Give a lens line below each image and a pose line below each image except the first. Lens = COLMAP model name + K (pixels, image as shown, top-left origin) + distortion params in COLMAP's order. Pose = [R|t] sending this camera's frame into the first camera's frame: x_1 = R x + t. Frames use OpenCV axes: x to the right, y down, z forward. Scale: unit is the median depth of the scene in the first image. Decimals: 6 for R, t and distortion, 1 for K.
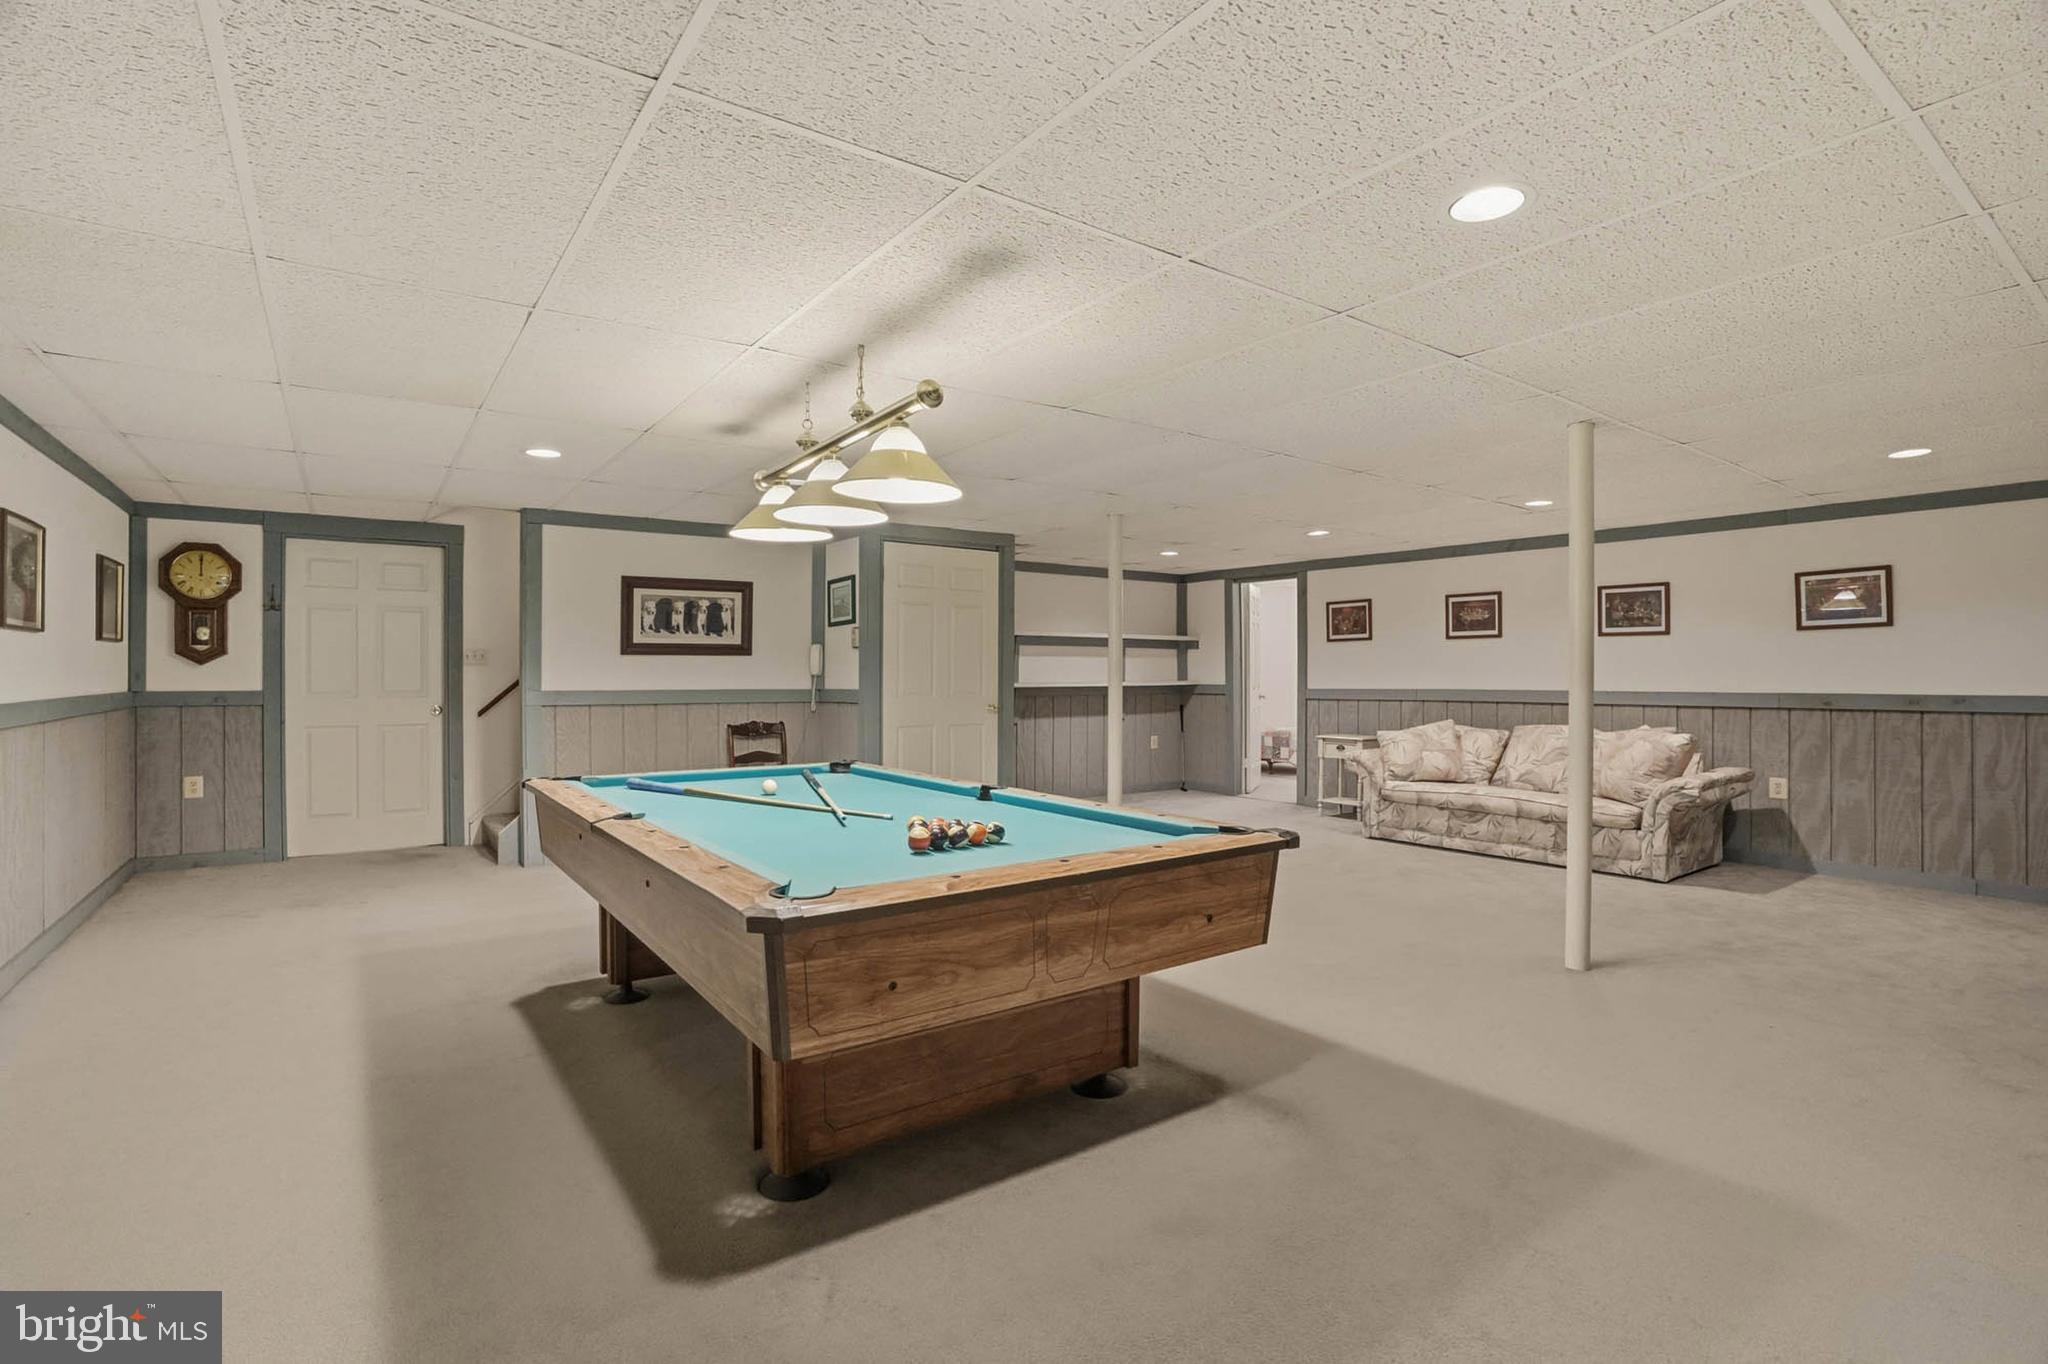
lens RADIAL K [[960.3, 0, 1024.4], [0, 960.3, 676.3], [0, 0, 1]] dist [-0.073195, 0.031327]
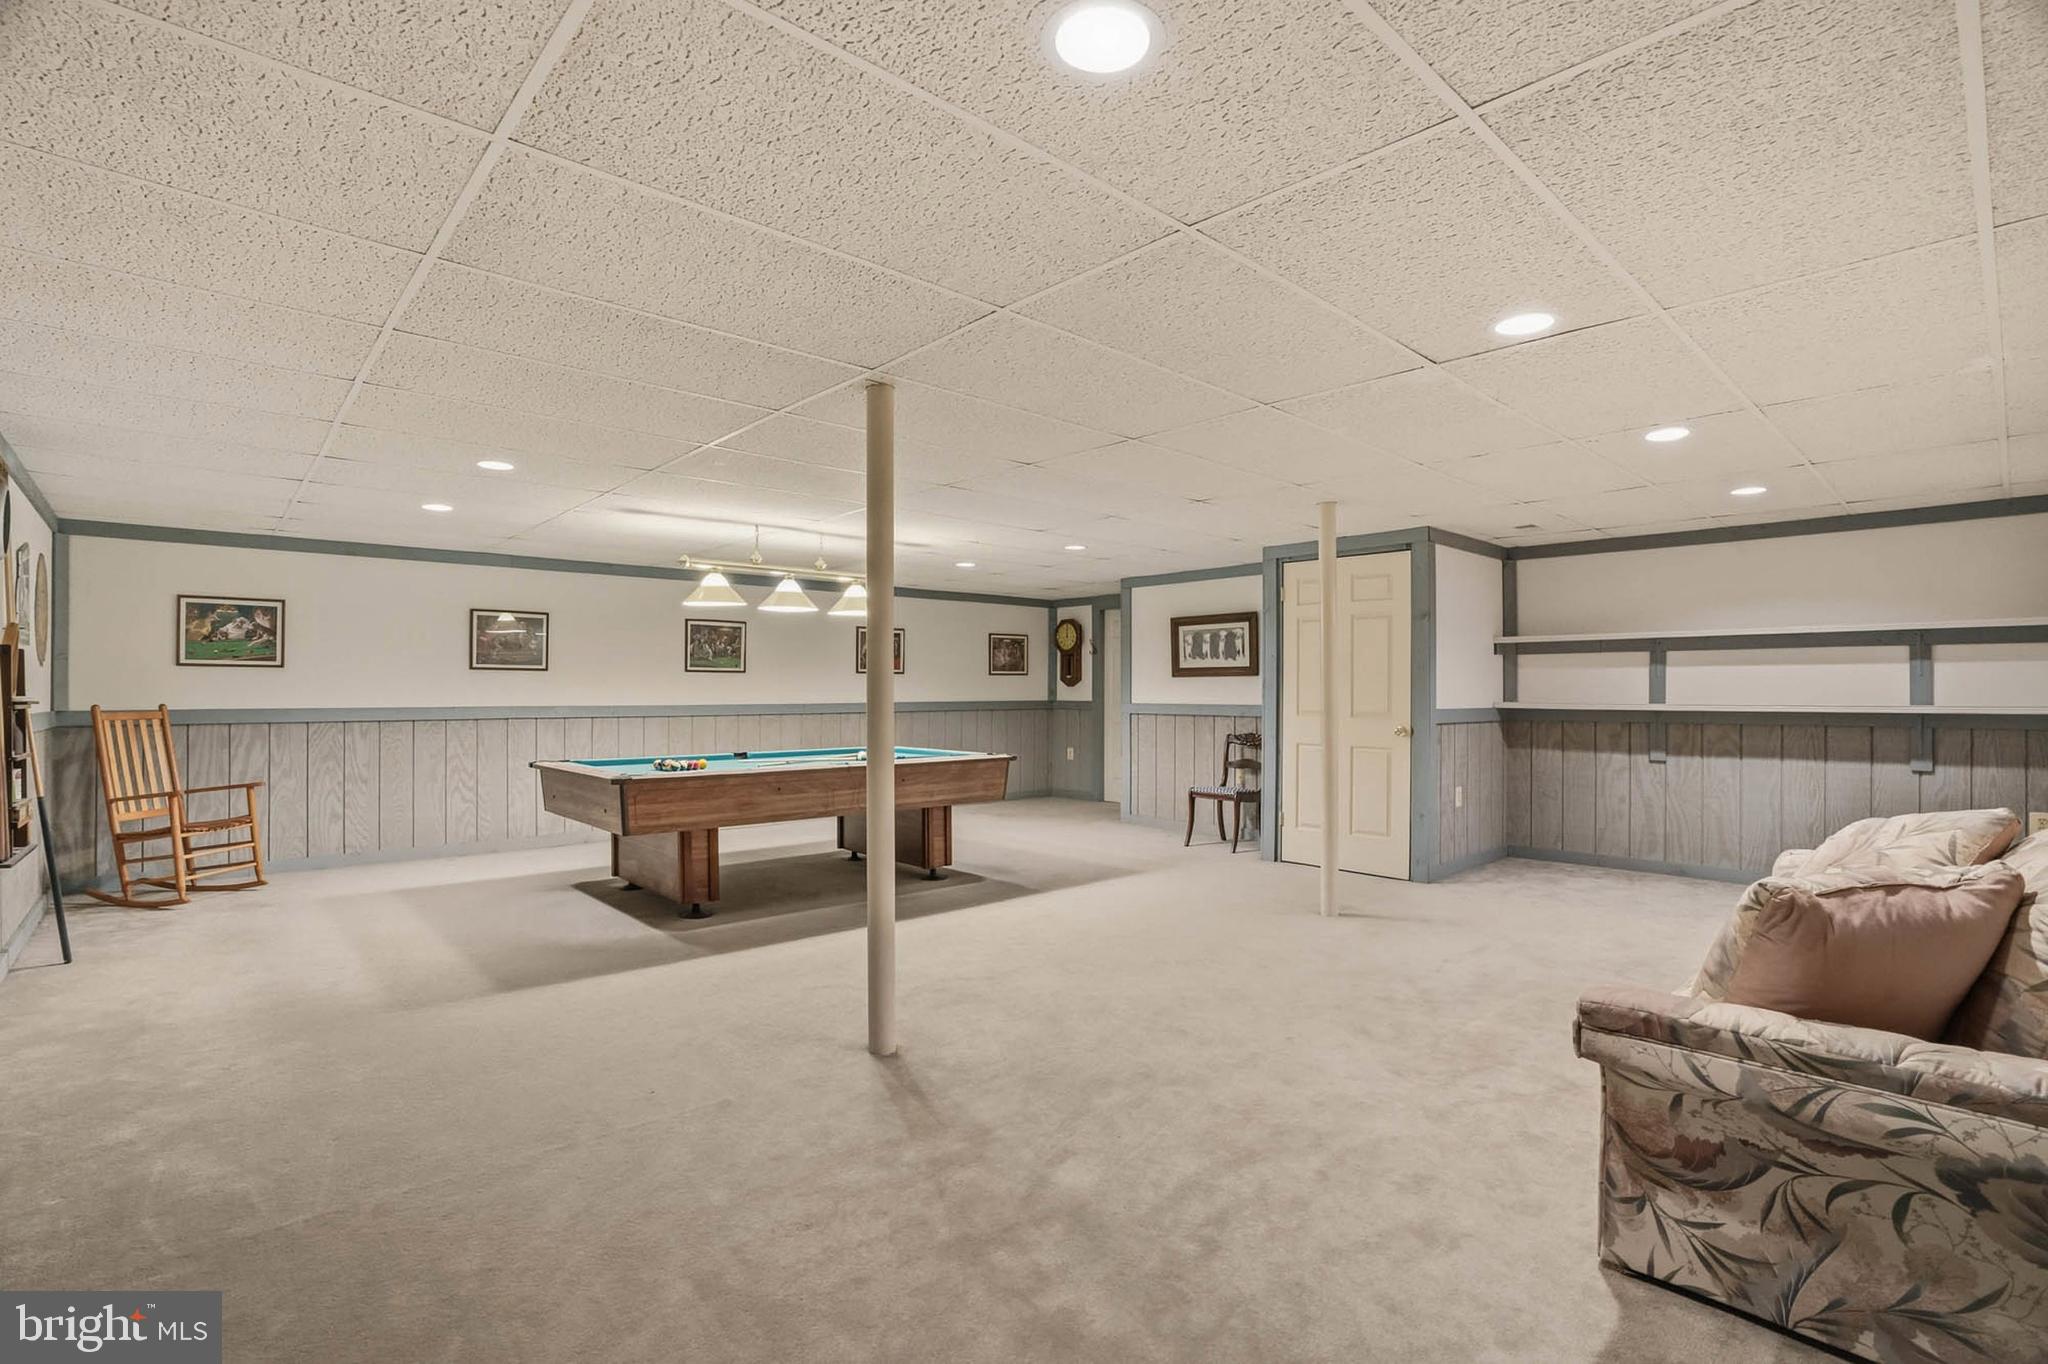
lens RADIAL K [[960.3, 0, 1024.4], [0, 960.3, 676.3], [0, 0, 1]] dist [-0.073195, 0.031327]
pose [[0.115895, -0.015168, -0.993146, 0.850635], [-0.004555, 0.999865, -0.015803, -0.001289], [0.993251, 0.006356, 0.115811, 0.605655]]
